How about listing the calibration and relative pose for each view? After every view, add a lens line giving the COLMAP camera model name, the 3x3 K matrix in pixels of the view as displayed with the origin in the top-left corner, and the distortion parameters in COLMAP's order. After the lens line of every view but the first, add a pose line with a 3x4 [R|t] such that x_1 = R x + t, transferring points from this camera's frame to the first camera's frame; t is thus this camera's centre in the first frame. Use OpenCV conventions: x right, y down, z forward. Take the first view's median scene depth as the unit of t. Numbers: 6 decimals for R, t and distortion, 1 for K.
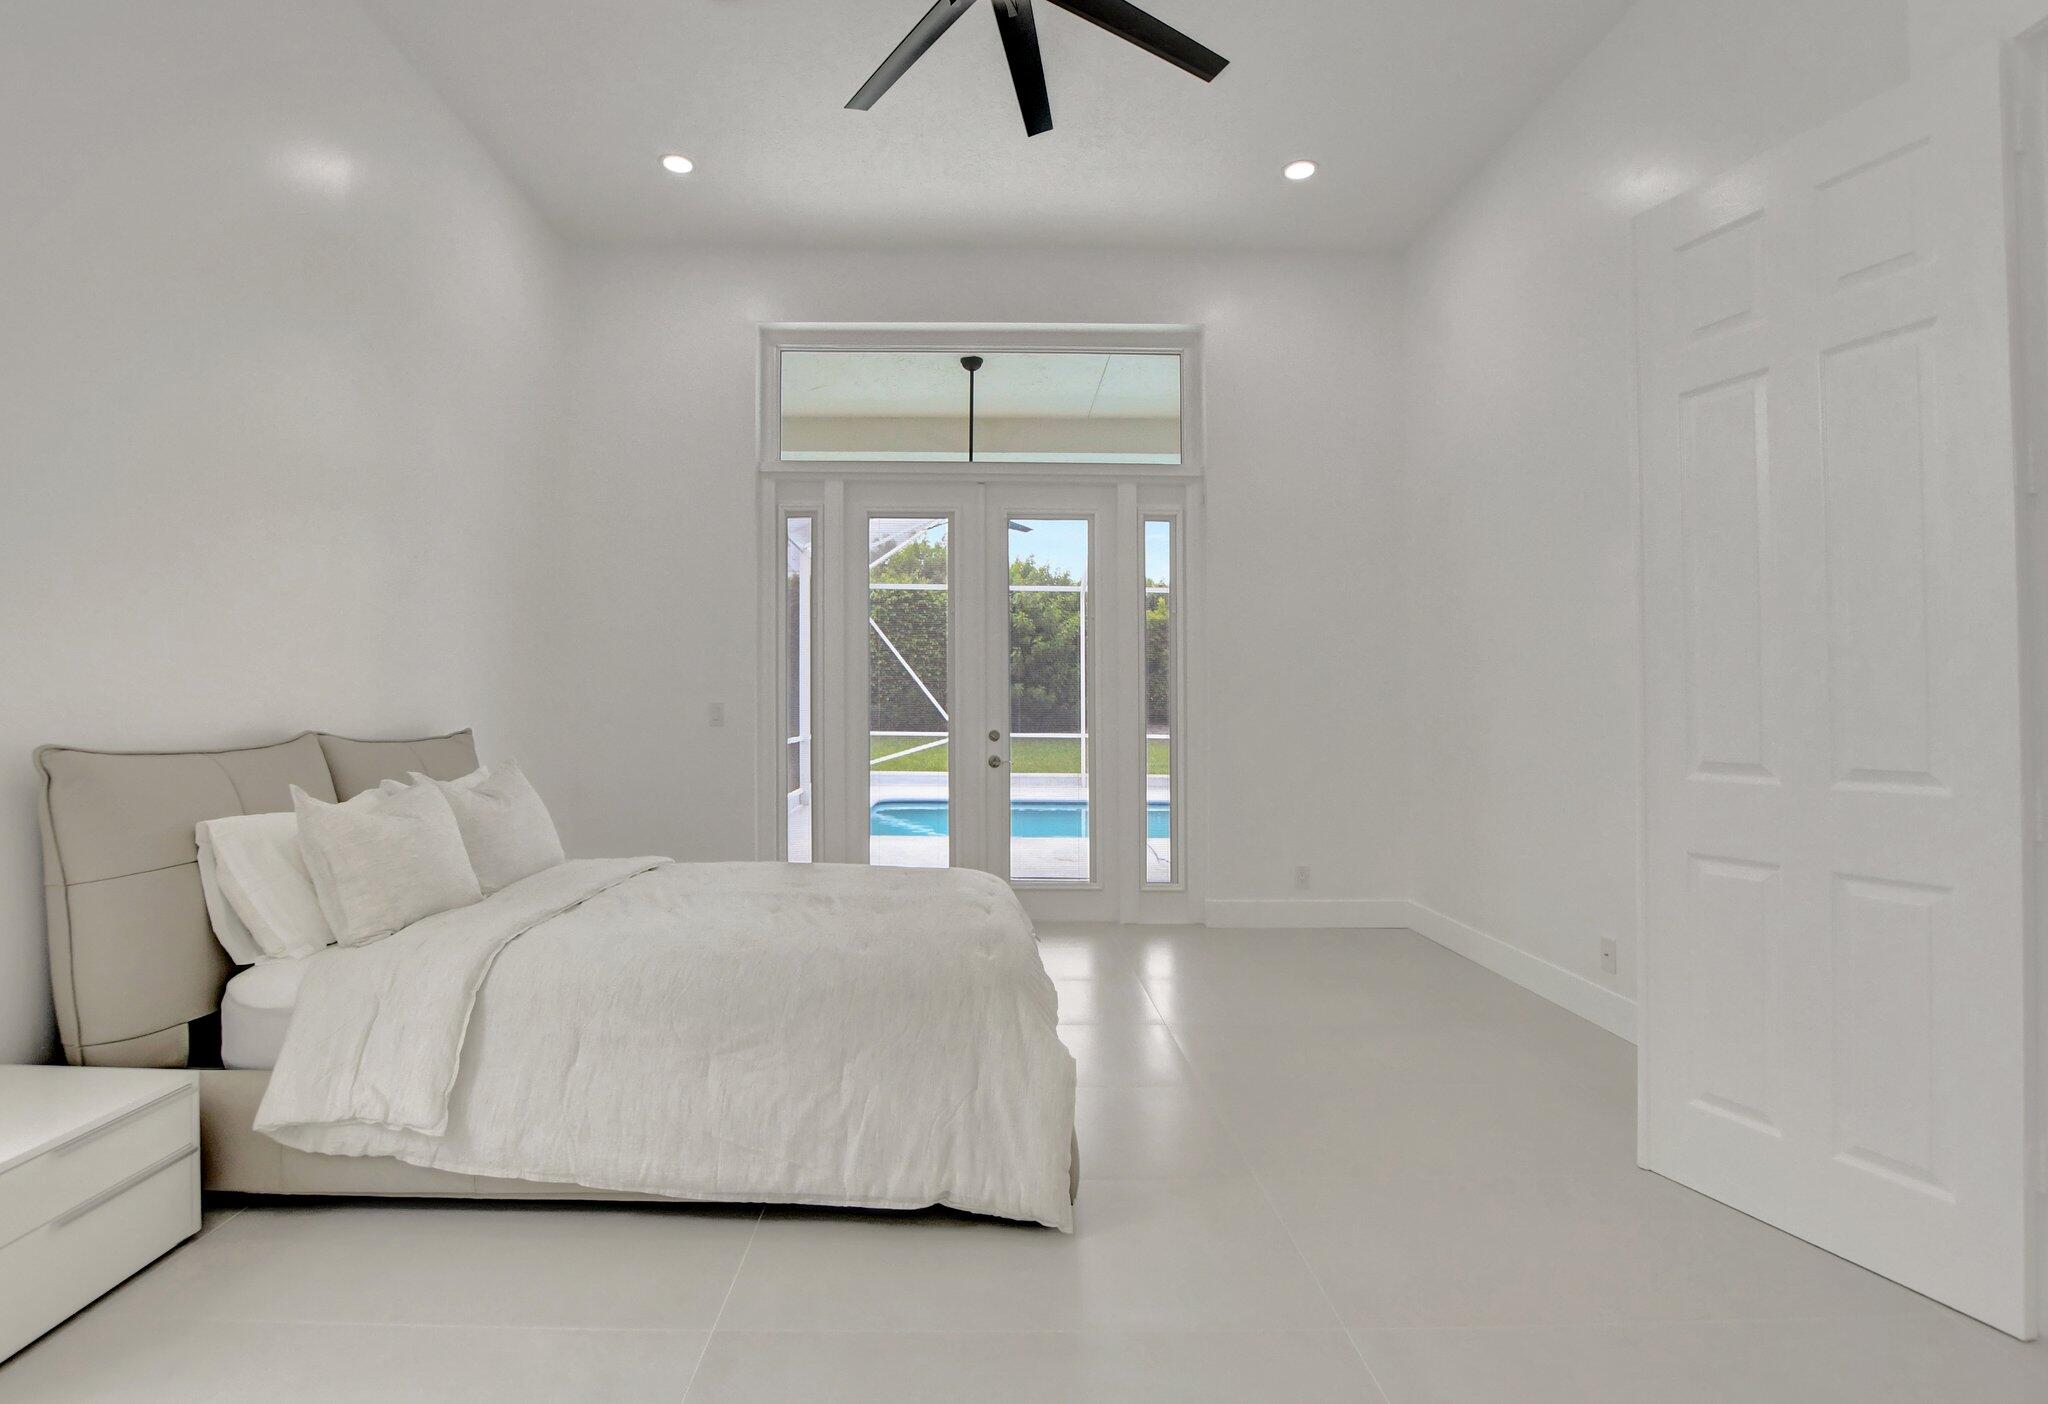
lens RADIAL K [[1007.0, 0, 973.0], [0, 1007.0, 704.4], [0, 0, 1]] dist [-0.018843, 0.000099]
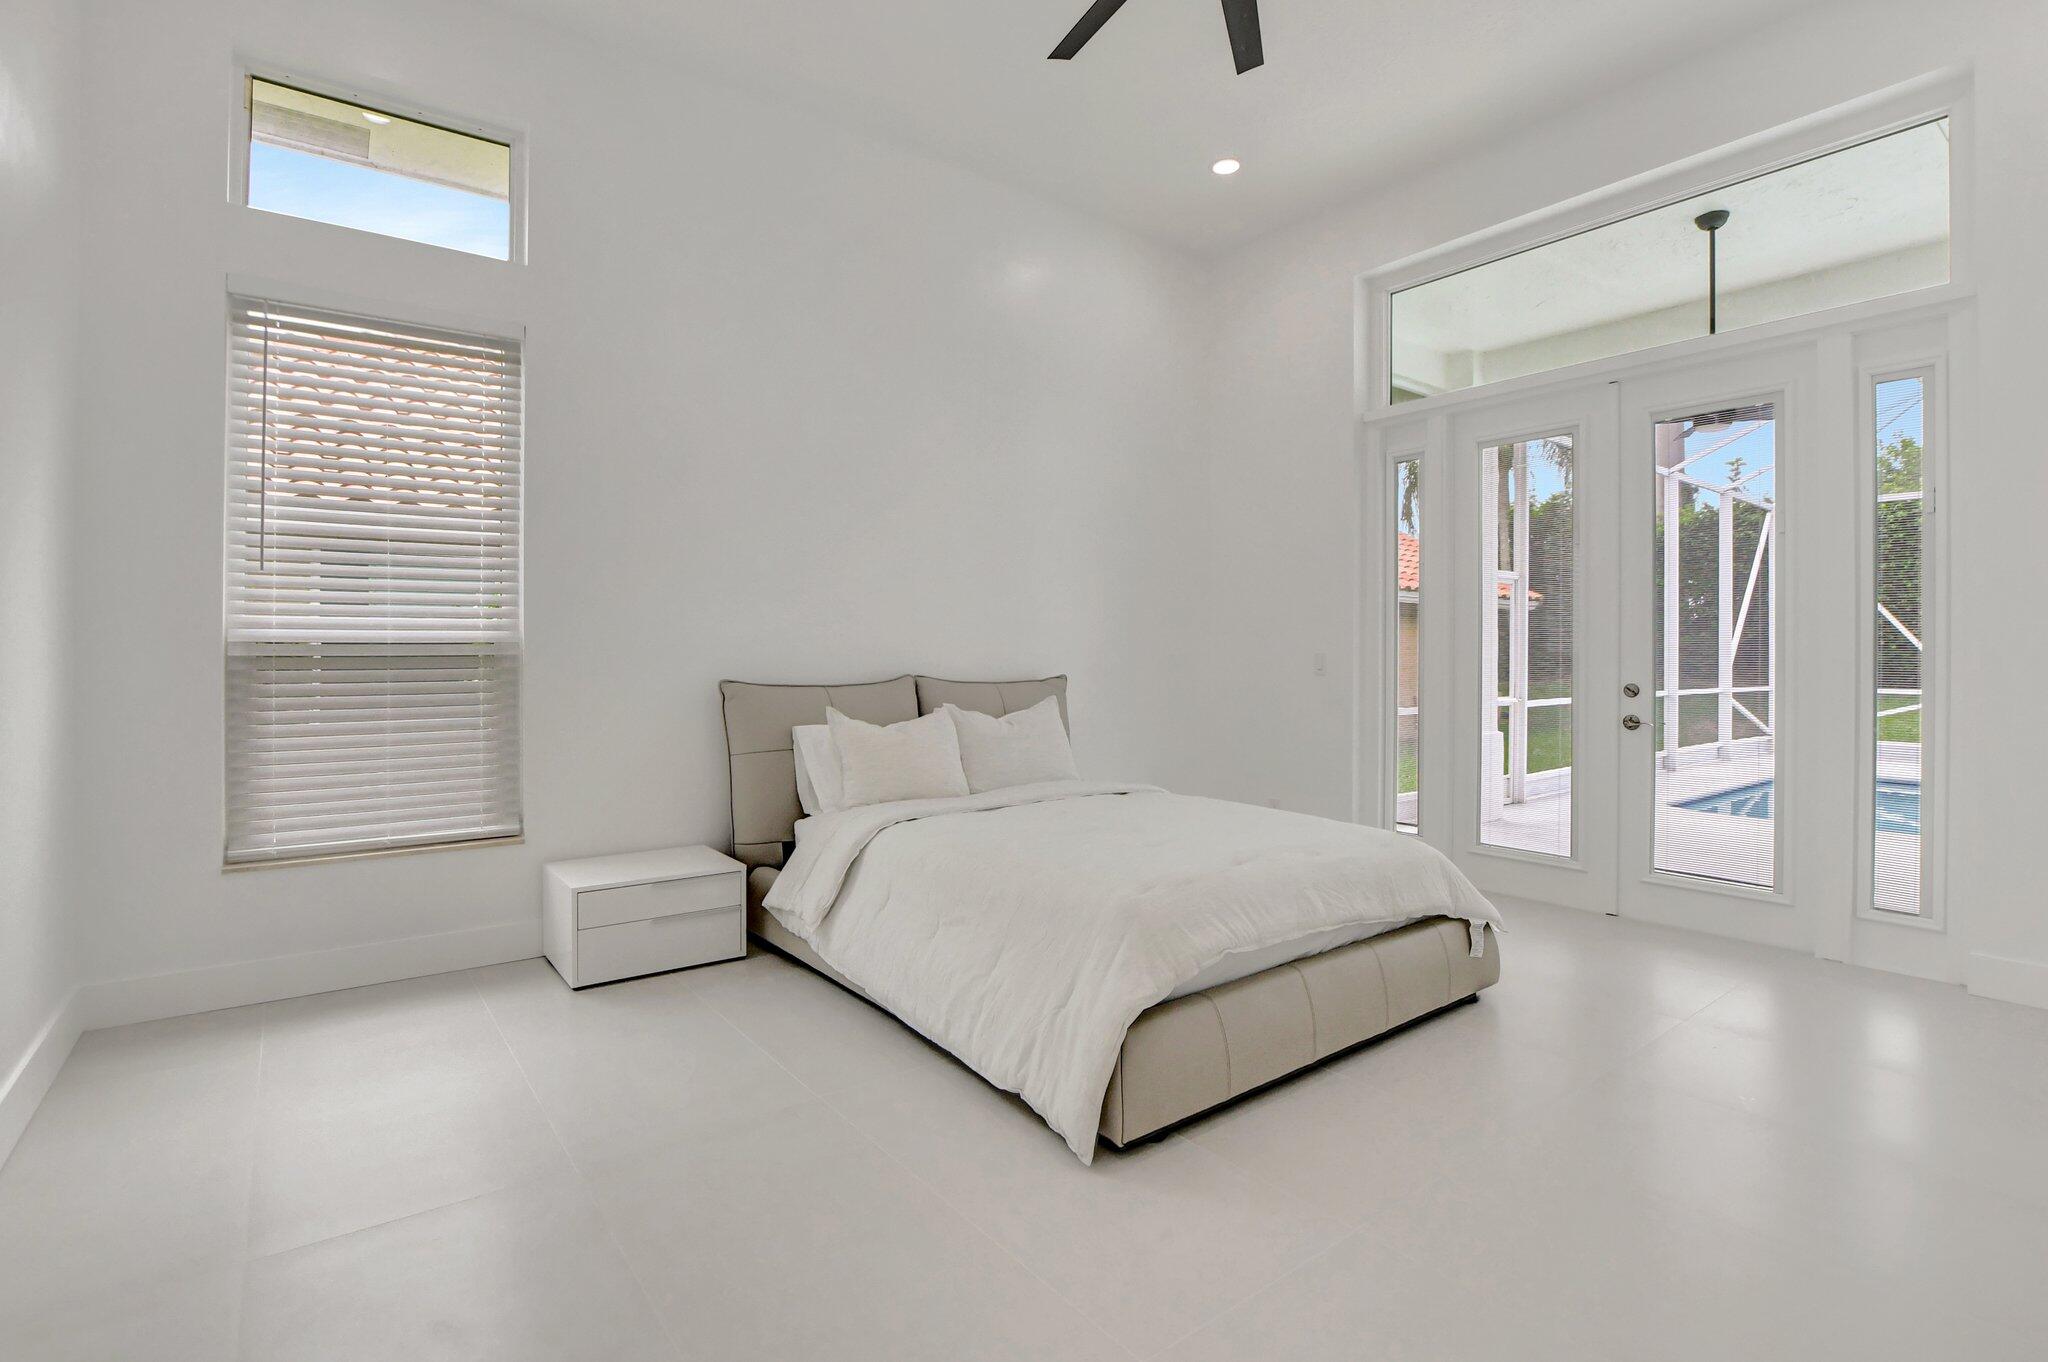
lens RADIAL K [[942.6, 0, 1000.0], [0, 942.6, 675.1], [0, 0, 1]] dist [-0.020763, 0.000762]
pose [[0.603064, 0.008845, -0.797644, 0.319010], [0.007298, 0.999835, 0.016605, 0.002548], [0.797659, -0.015835, 0.602900, 0.138891]]
